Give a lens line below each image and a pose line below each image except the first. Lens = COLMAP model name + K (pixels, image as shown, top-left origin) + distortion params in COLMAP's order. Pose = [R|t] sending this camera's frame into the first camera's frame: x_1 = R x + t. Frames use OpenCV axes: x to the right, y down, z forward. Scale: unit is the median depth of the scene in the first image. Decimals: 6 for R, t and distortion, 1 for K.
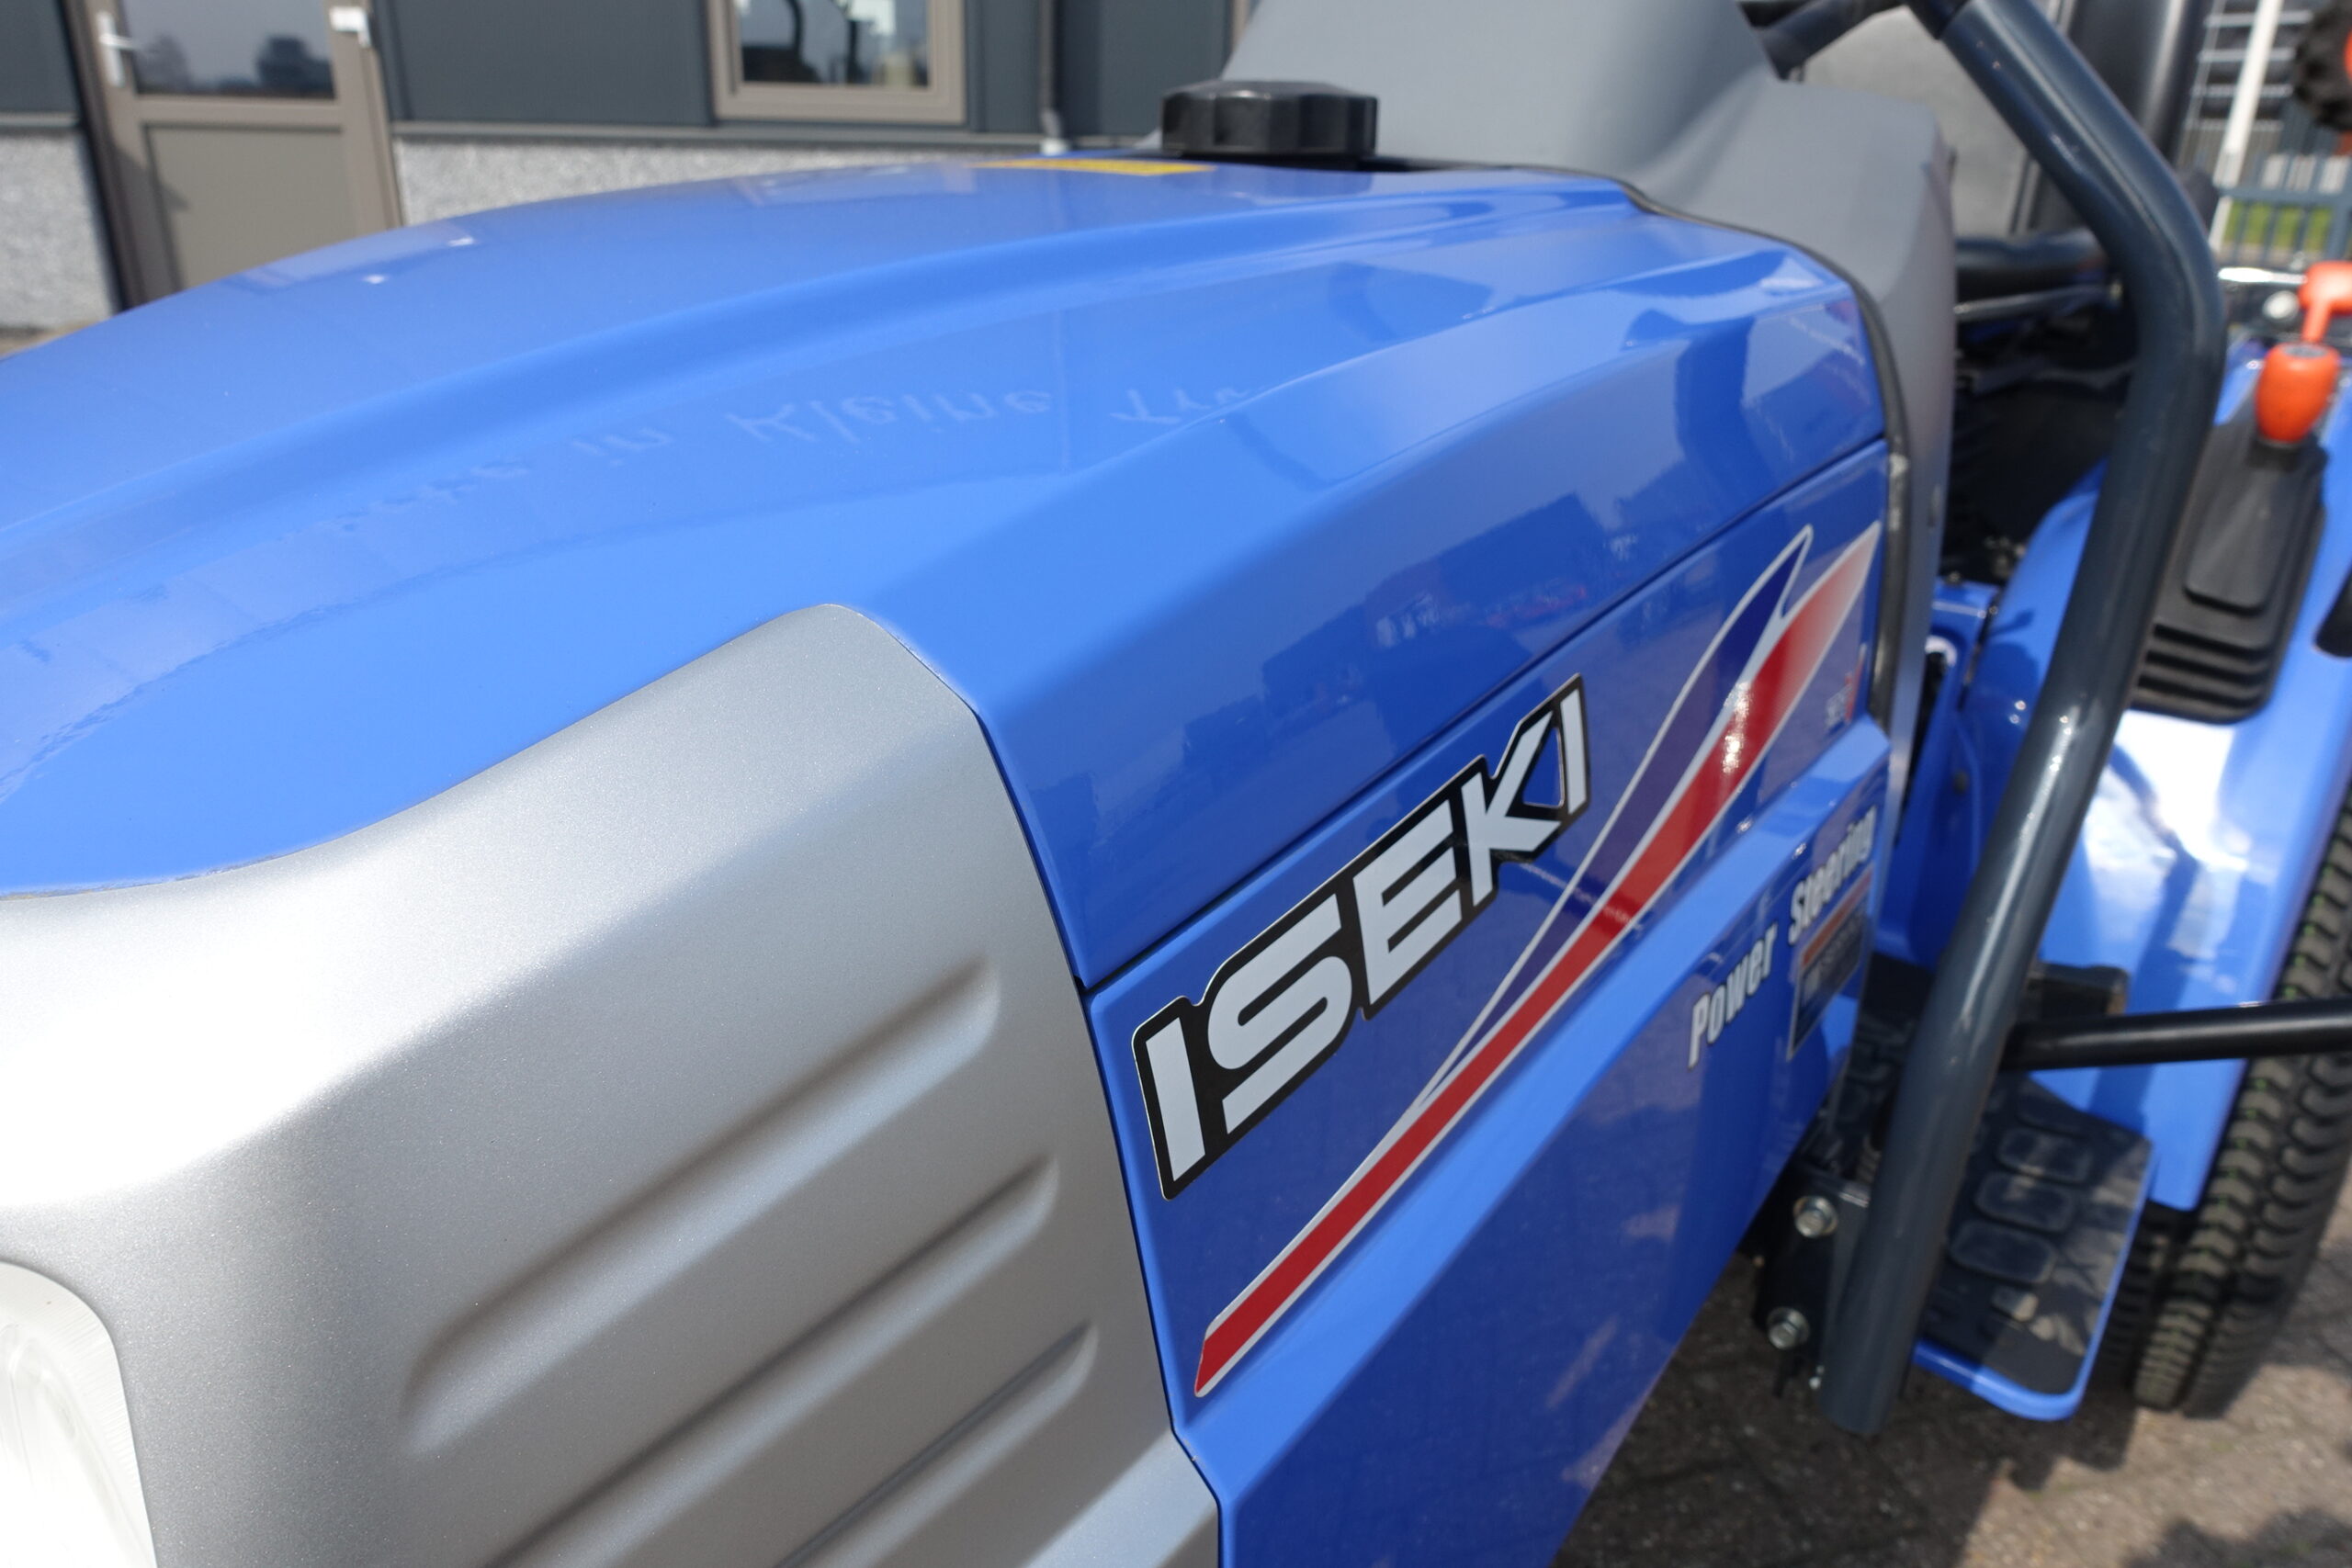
lens RADIAL K [[1609.8, 0, 1147.8], [0, 1609.8, 764.1], [0, 0, 1]] dist [0.008854, -0.011768]
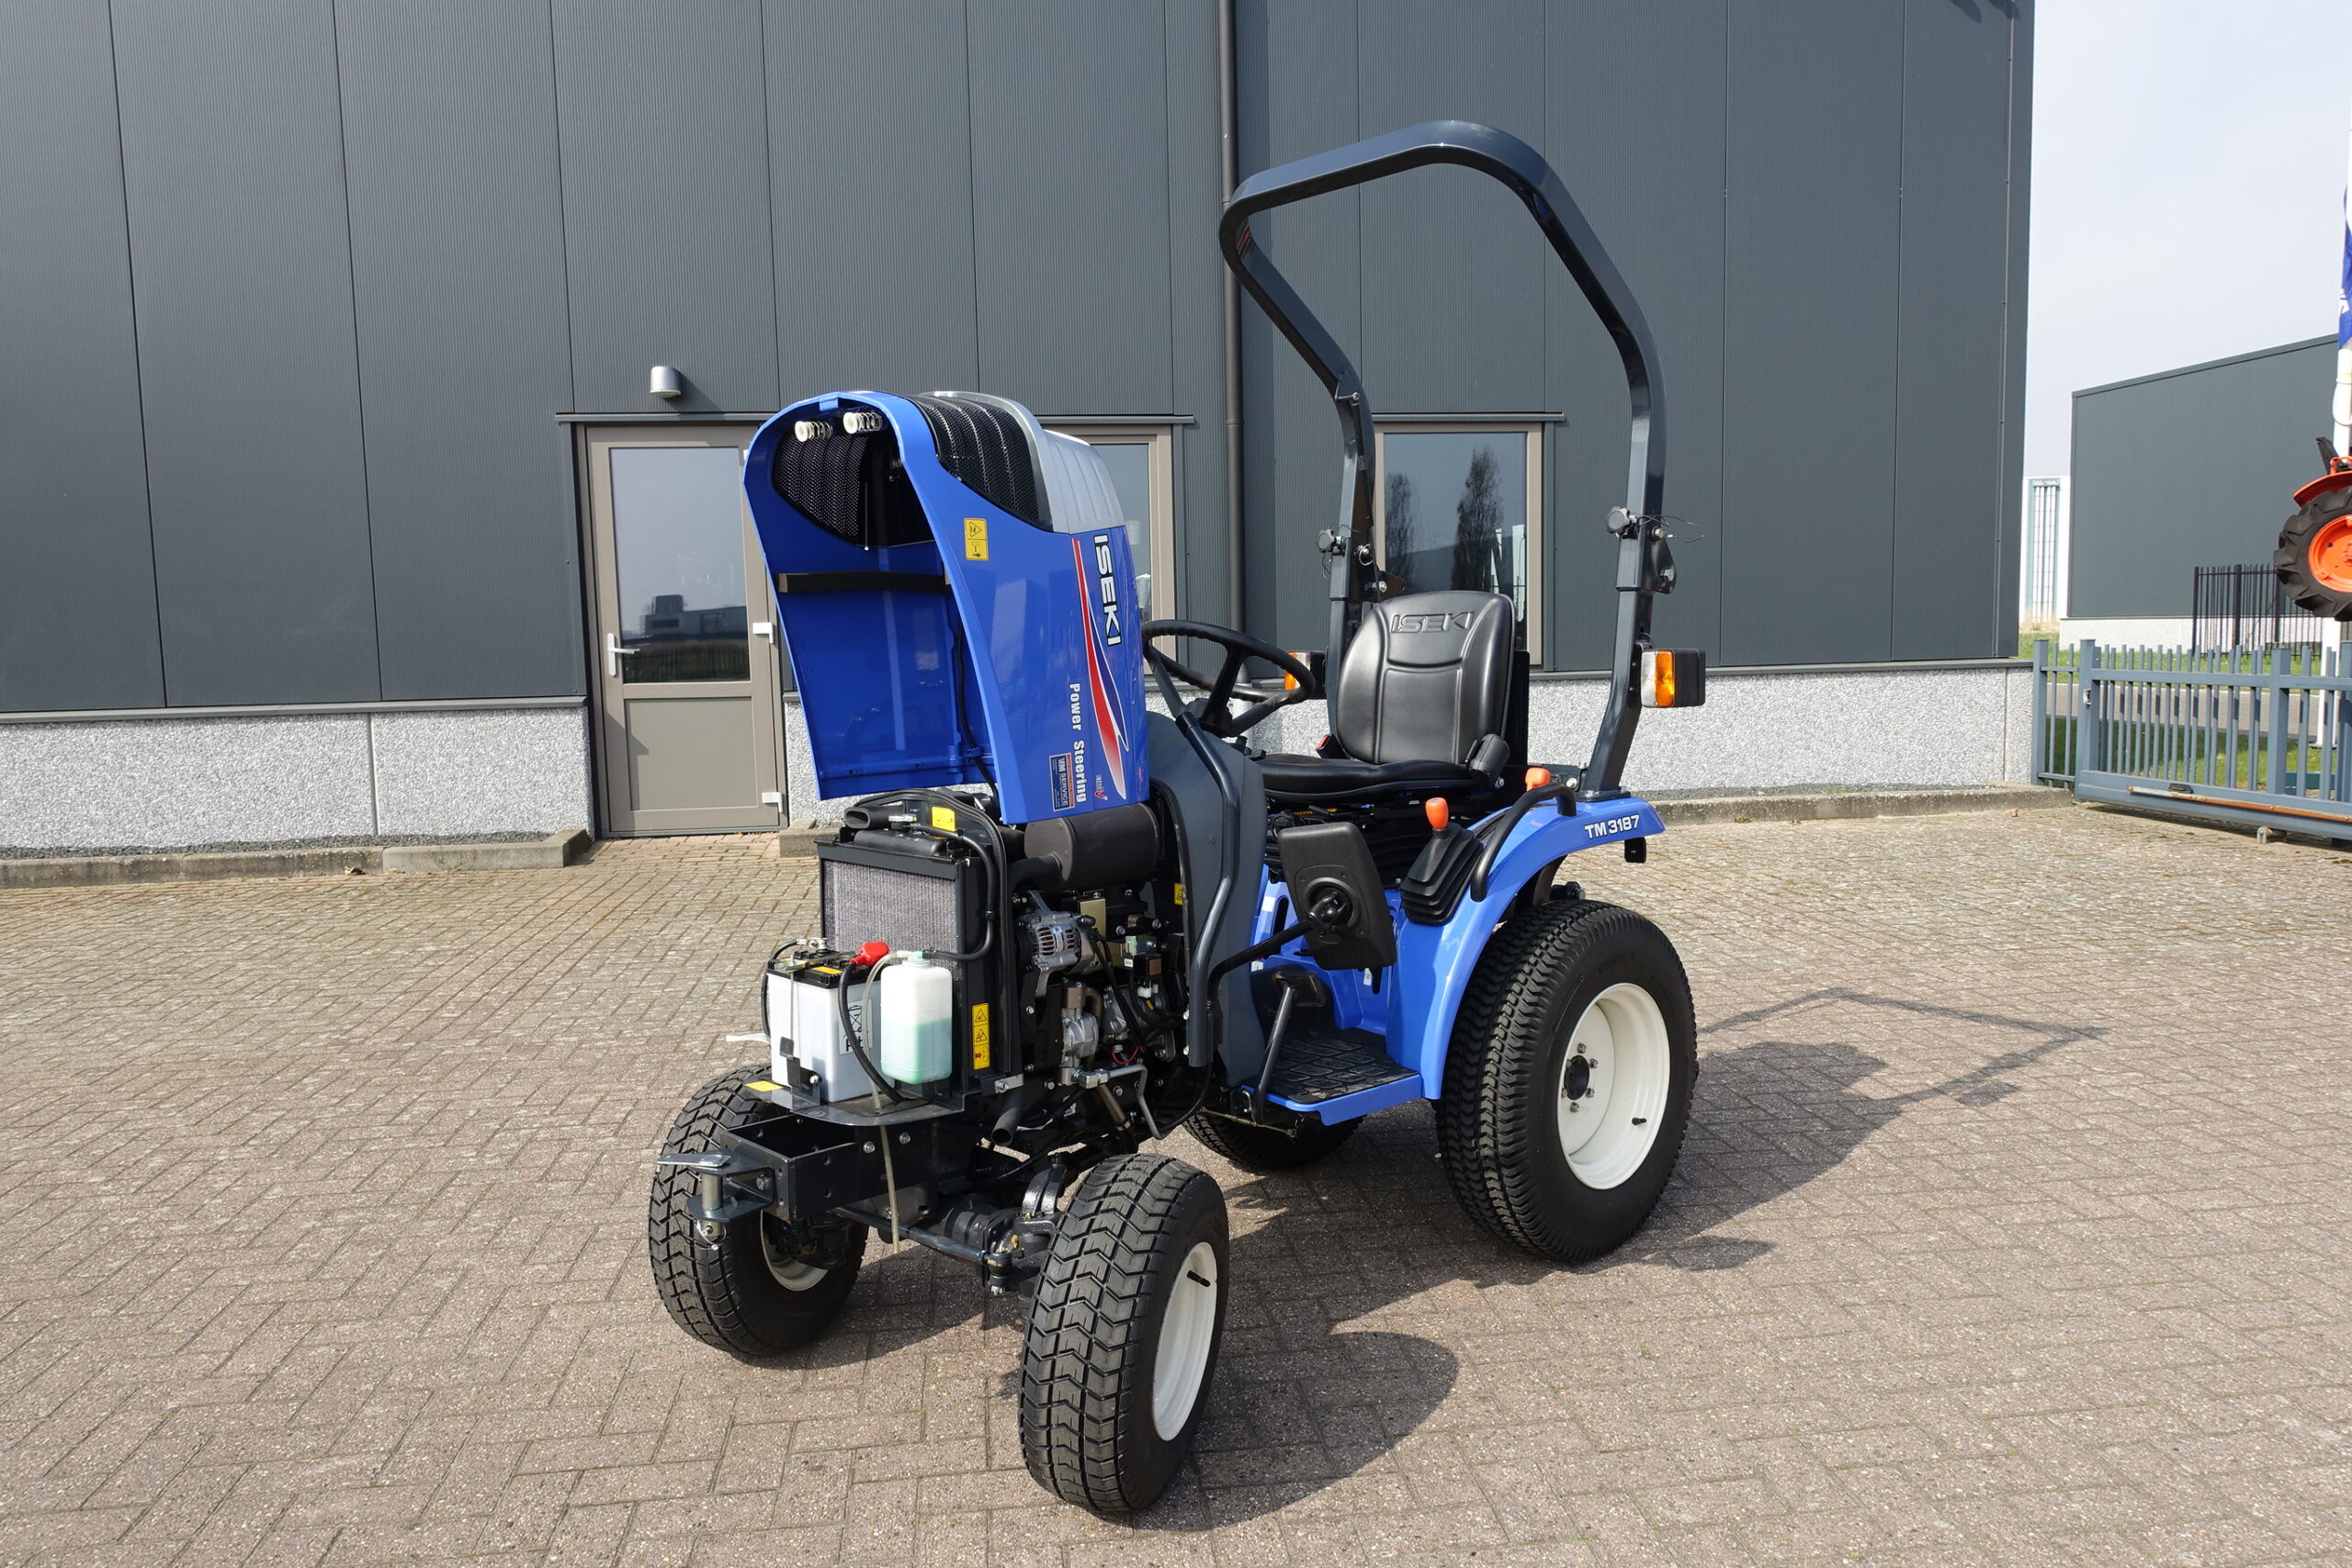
lens RADIAL K [[1609.8, 0, 1171.3], [0, 1609.8, 781.0], [0, 0, 1]] dist [0.008854, -0.011768]
pose [[0.987285, -0.030574, -0.155990, 0.966944], [-0.015242, 0.958598, -0.284353, 0.831837], [0.158225, 0.283116, 0.945944, -2.819736]]
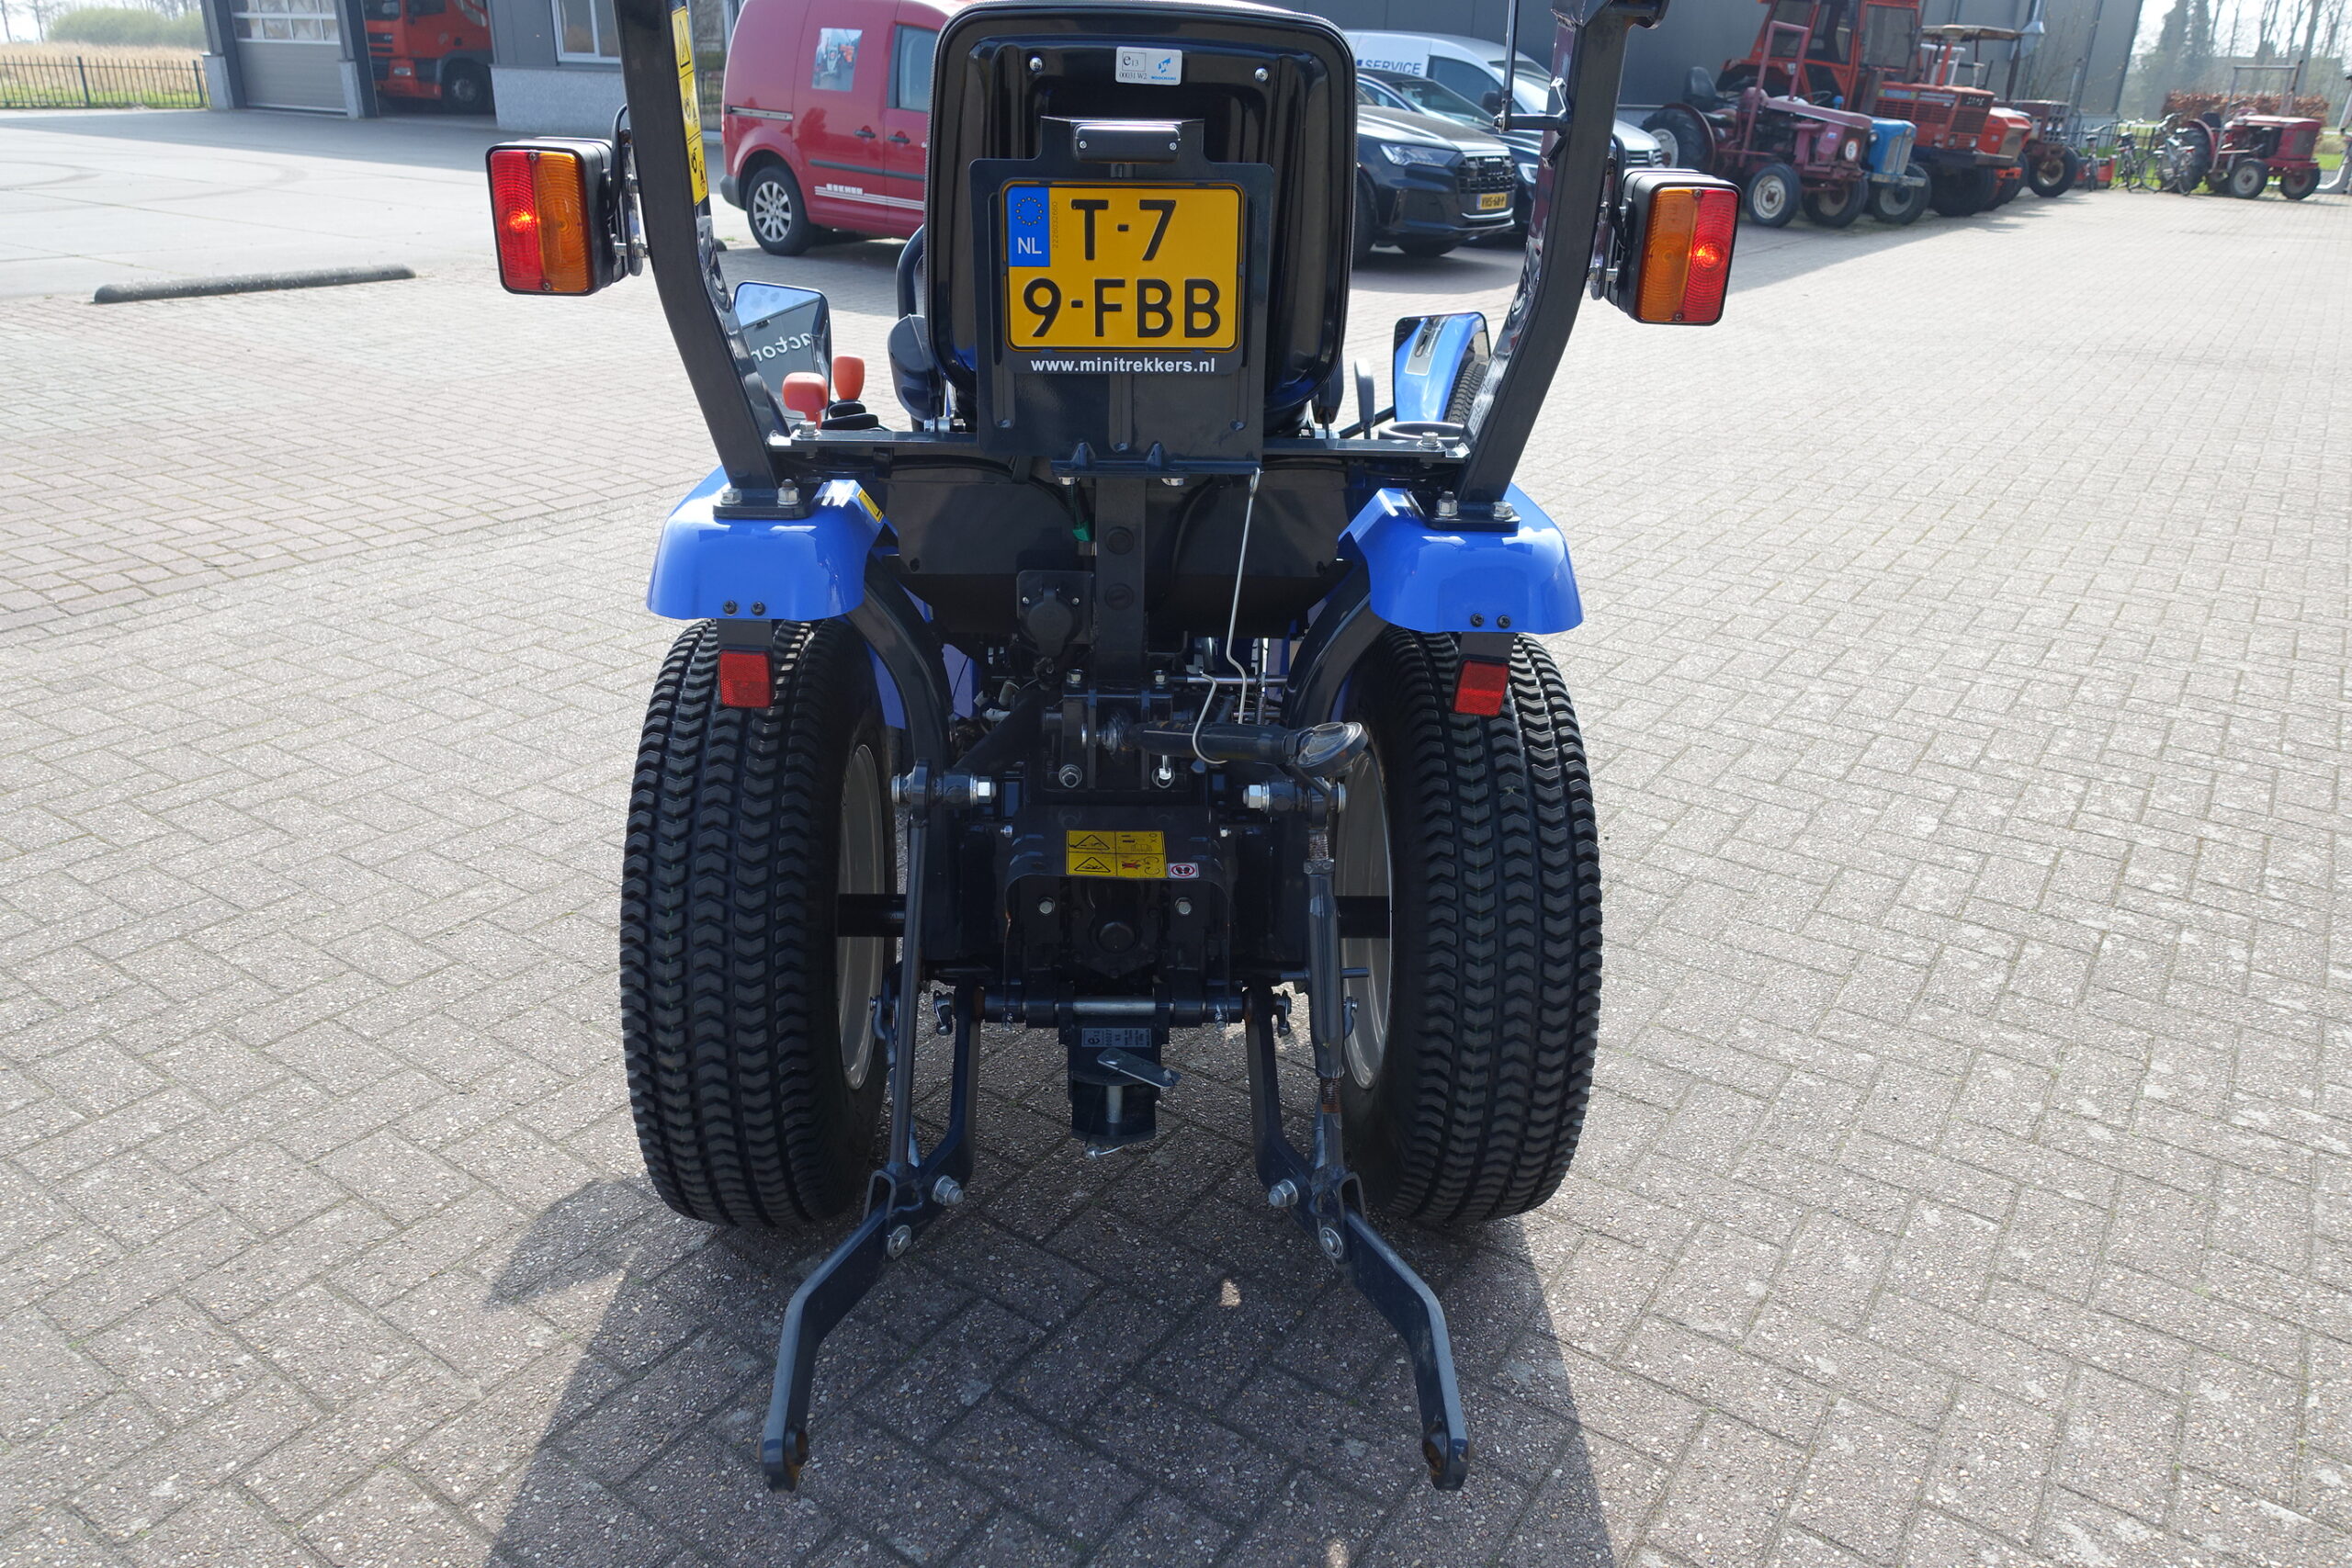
lens RADIAL K [[1609.8, 0, 1177.3], [0, 1609.8, 787.1], [0, 0, 1]] dist [0.008854, -0.011768]
pose [[-0.762904, 0.215986, -0.609367, 2.467290], [-0.285494, 0.733119, 0.617276, -1.732514], [0.580061, 0.644893, -0.497637, 3.648122]]
